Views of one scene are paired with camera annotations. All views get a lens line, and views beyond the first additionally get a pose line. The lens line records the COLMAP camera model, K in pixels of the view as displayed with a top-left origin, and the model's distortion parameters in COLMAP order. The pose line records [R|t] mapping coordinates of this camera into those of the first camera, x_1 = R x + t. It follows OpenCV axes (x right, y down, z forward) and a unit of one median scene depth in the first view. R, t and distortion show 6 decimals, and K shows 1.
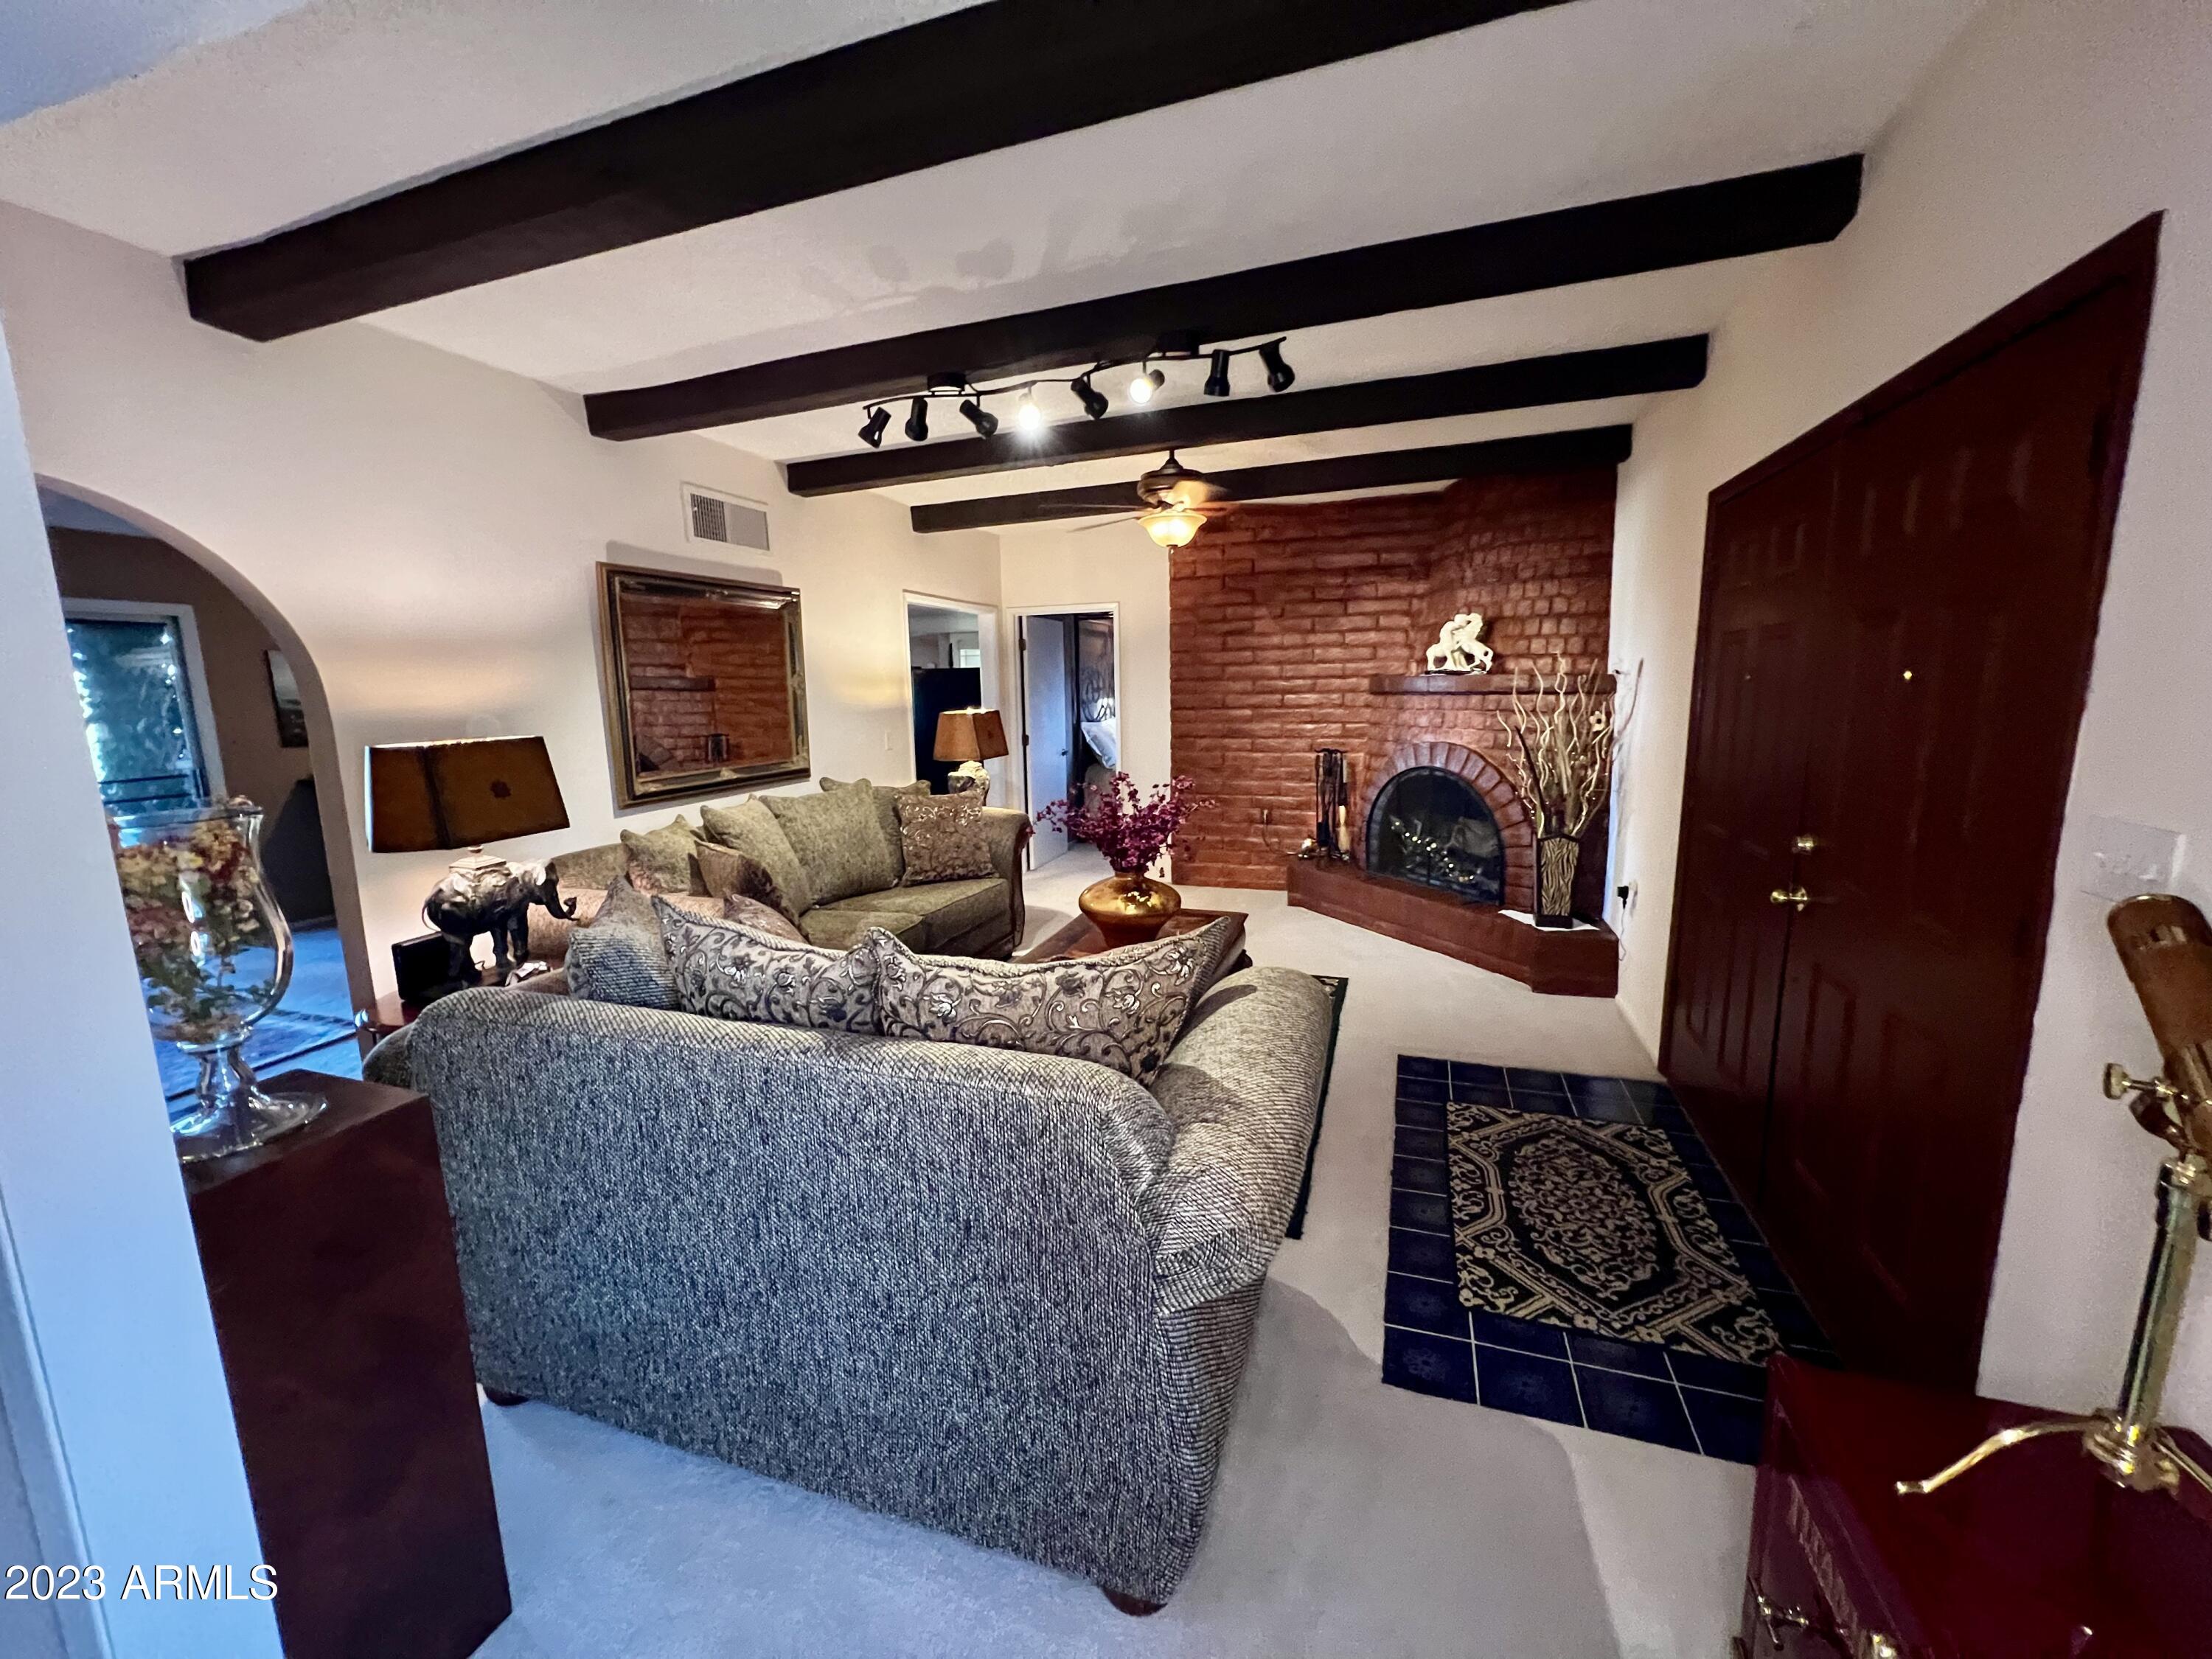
lens RADIAL K [[890.1, 0, 1098.0], [0, 890.1, 829.3], [0, 0, 1]] dist [0.000030, 0.000318]
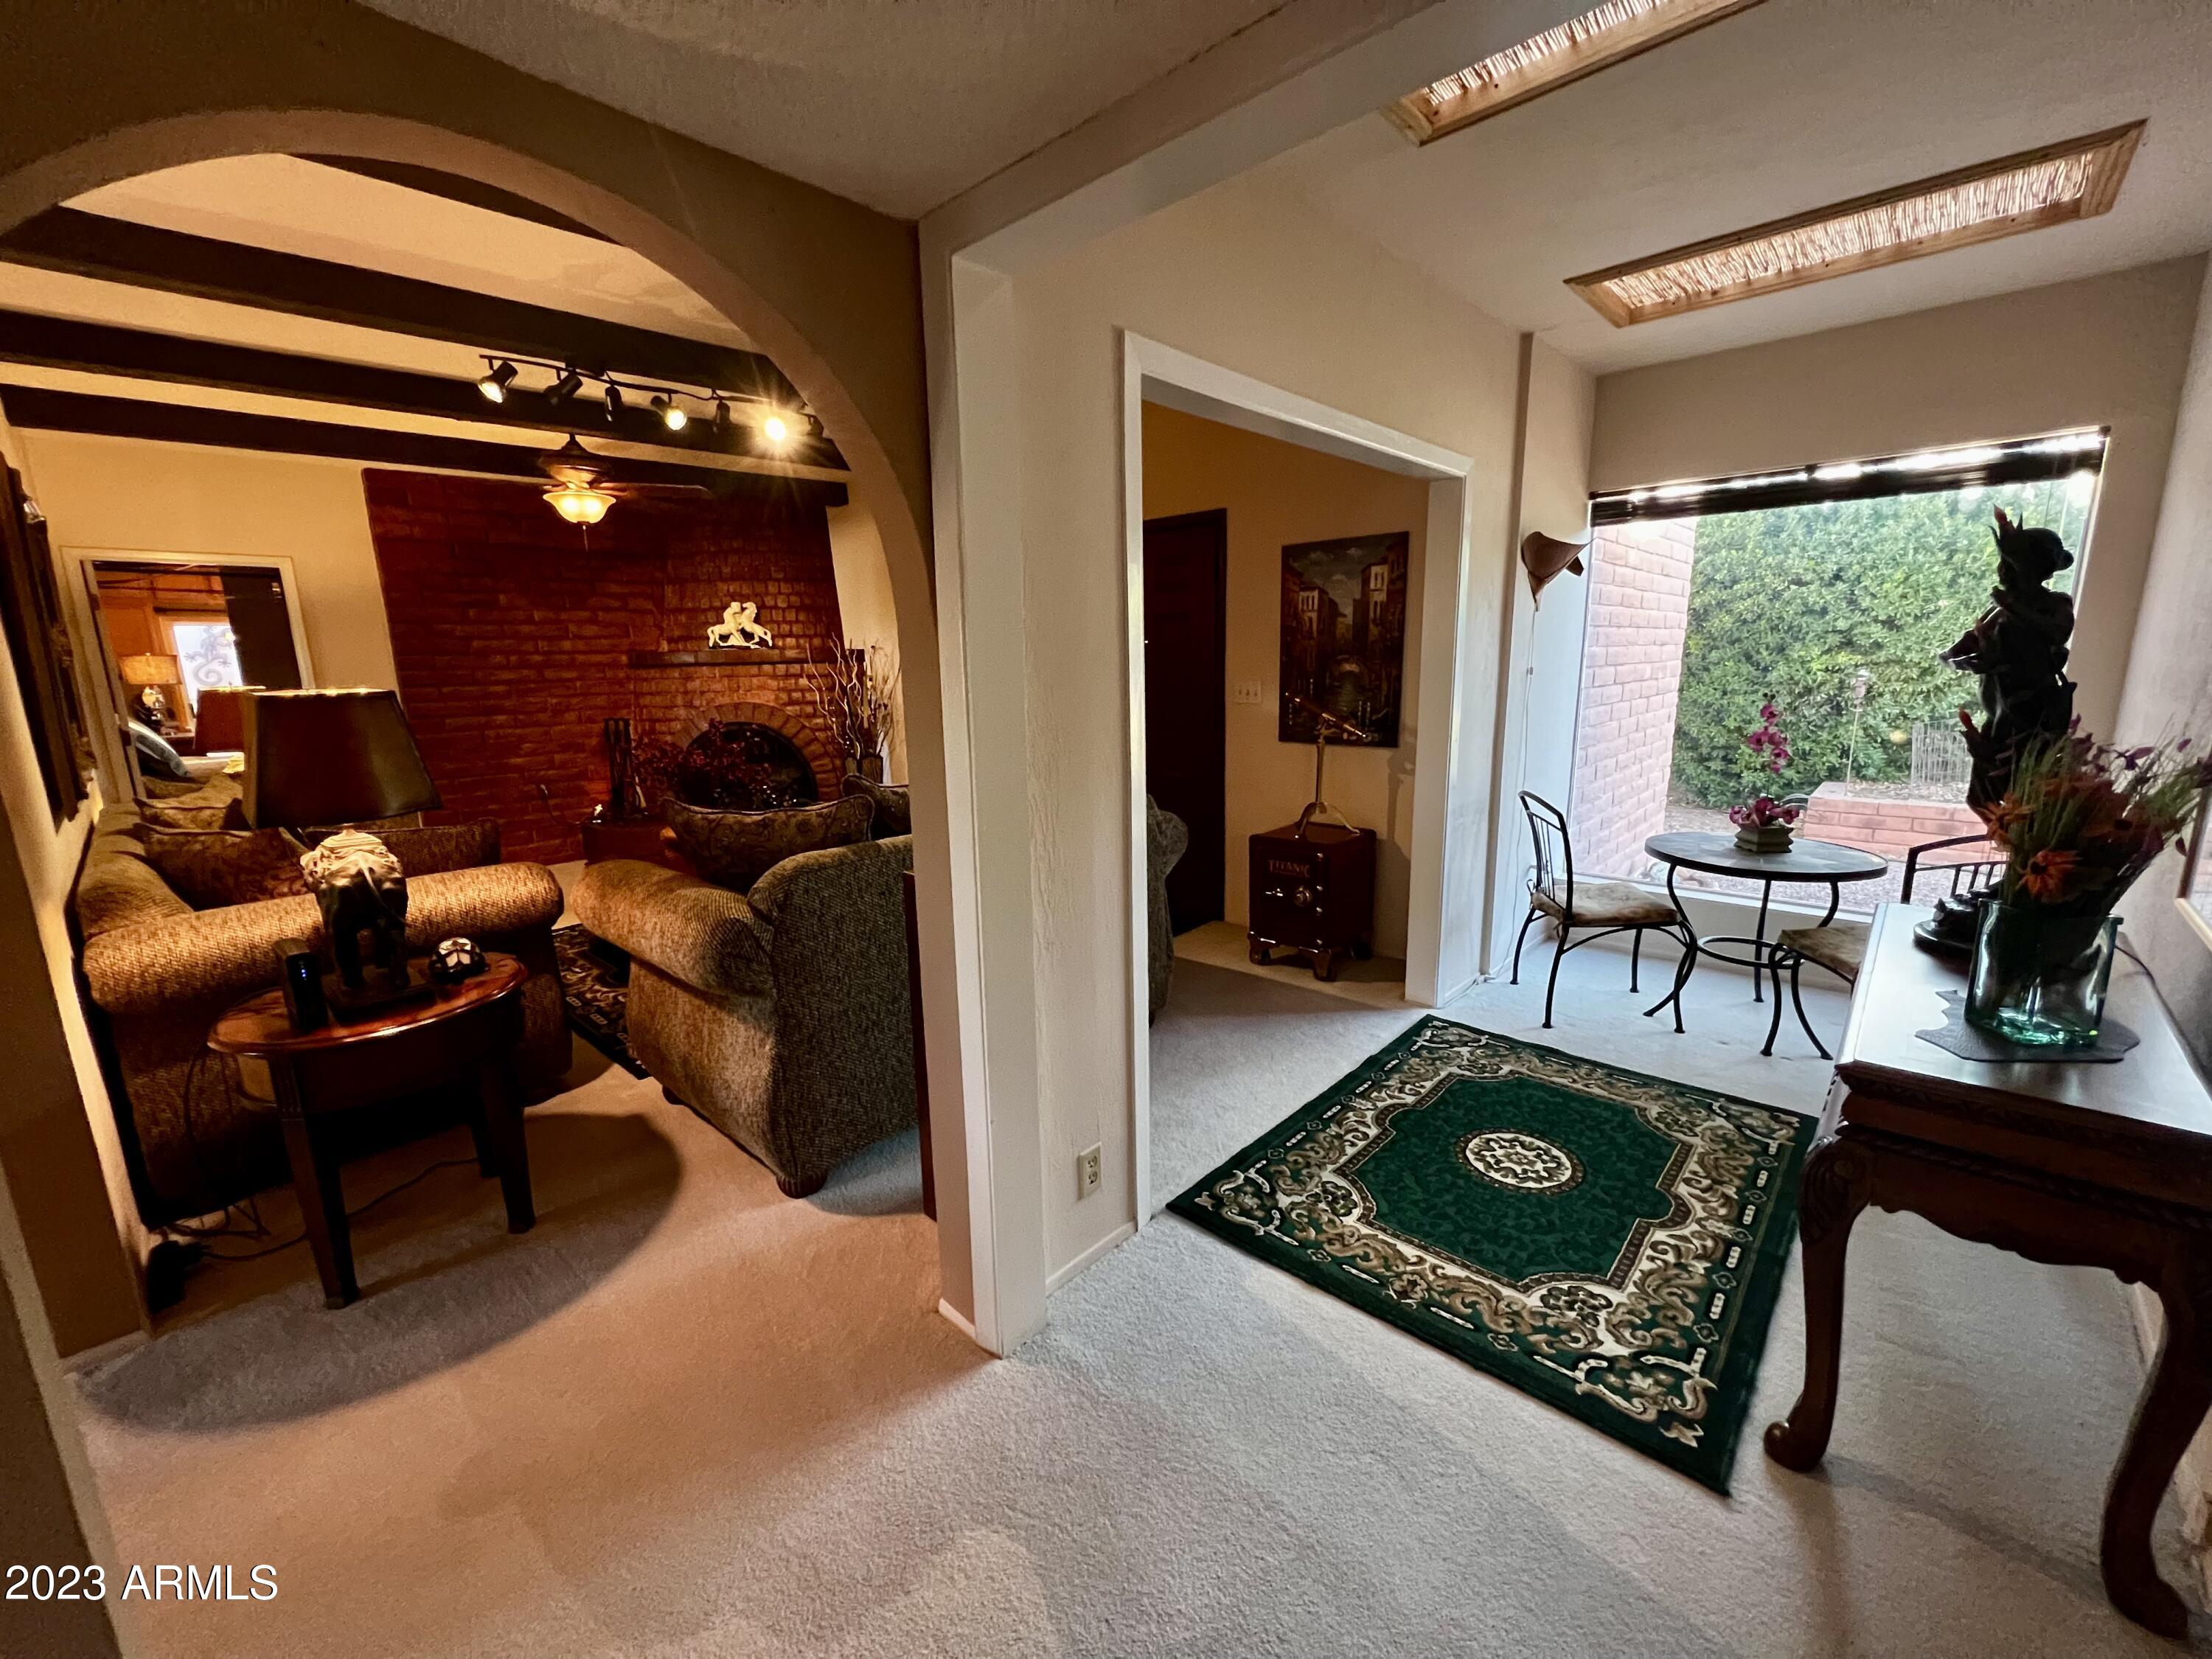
lens RADIAL K [[890.1, 0, 1106.0], [0, 890.1, 831.9], [0, 0, 1]] dist [0.000030, 0.000318]
pose [[0.399705, -0.169105, 0.900910, -0.619110], [0.160521, 0.980561, 0.112838, 0.025270], [-0.902479, 0.099513, 0.419080, 0.014399]]
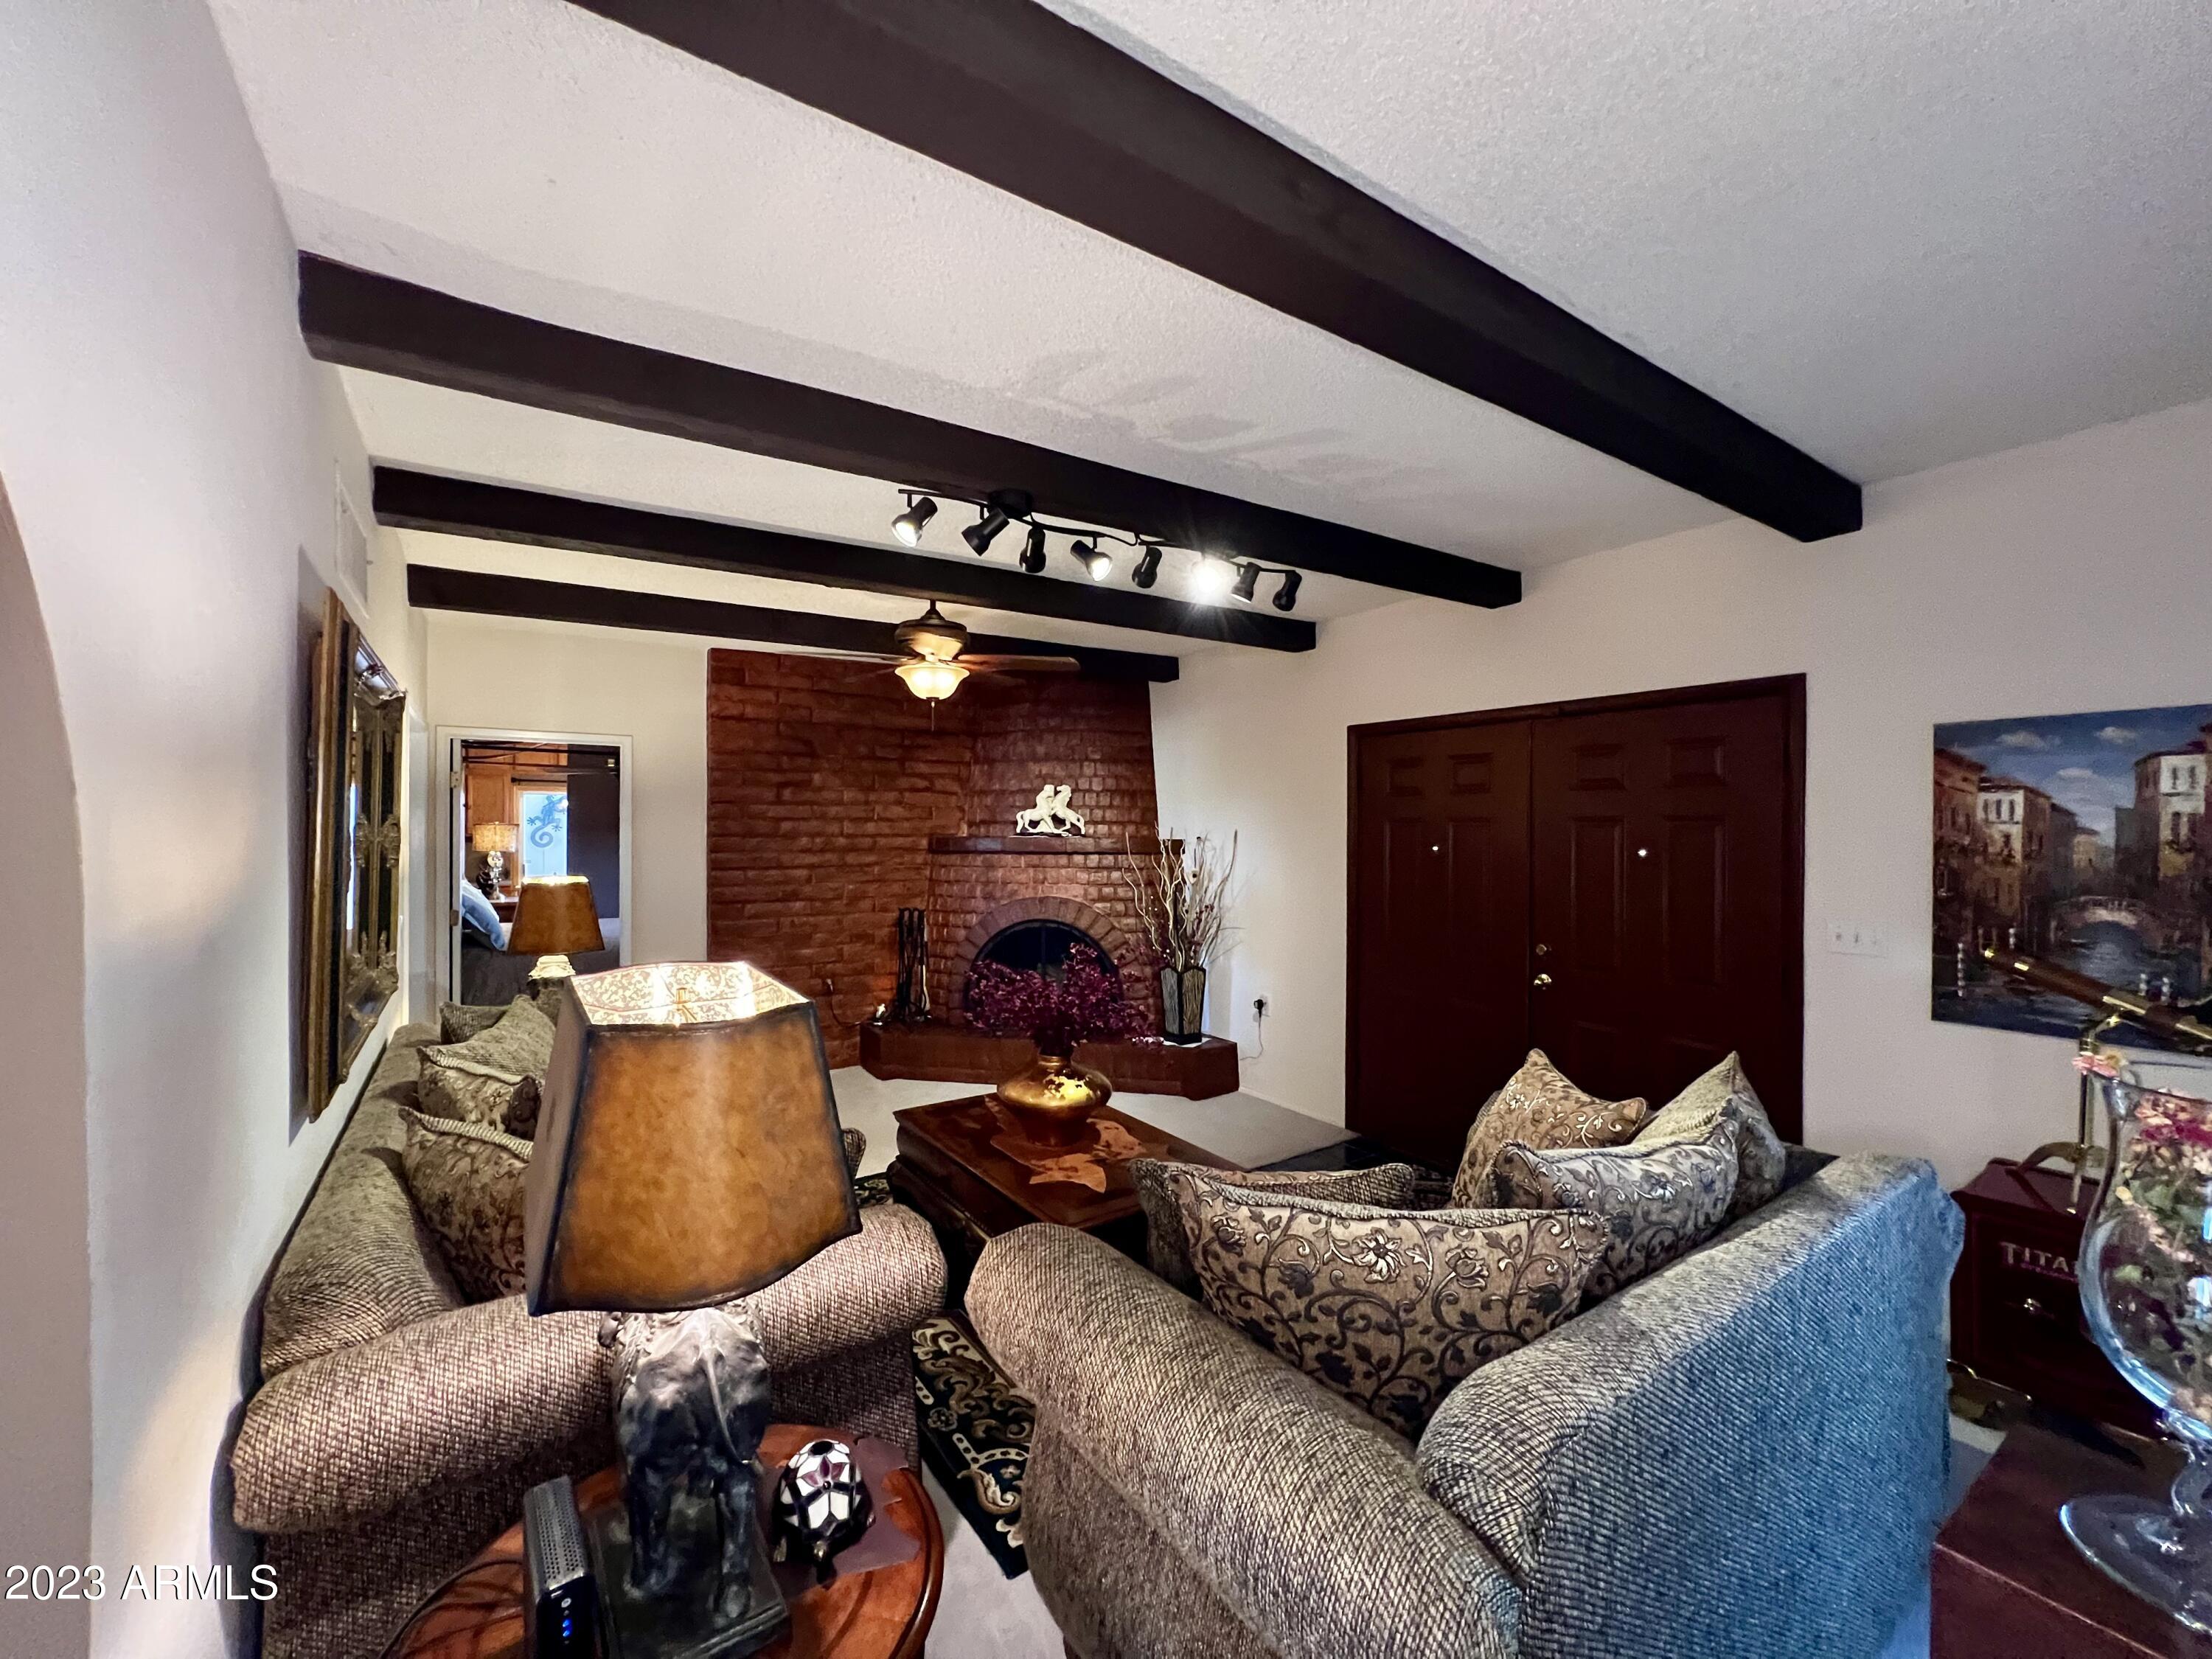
lens RADIAL K [[890.1, 0, 1106.7], [0, 890.1, 830.9], [0, 0, 1]] dist [0.000030, 0.000318]
pose [[0.588753, 0.018269, 0.808106, -0.496164], [0.114817, 0.987717, -0.105981, -0.055504], [-0.800117, 0.155181, 0.579424, 0.300123]]
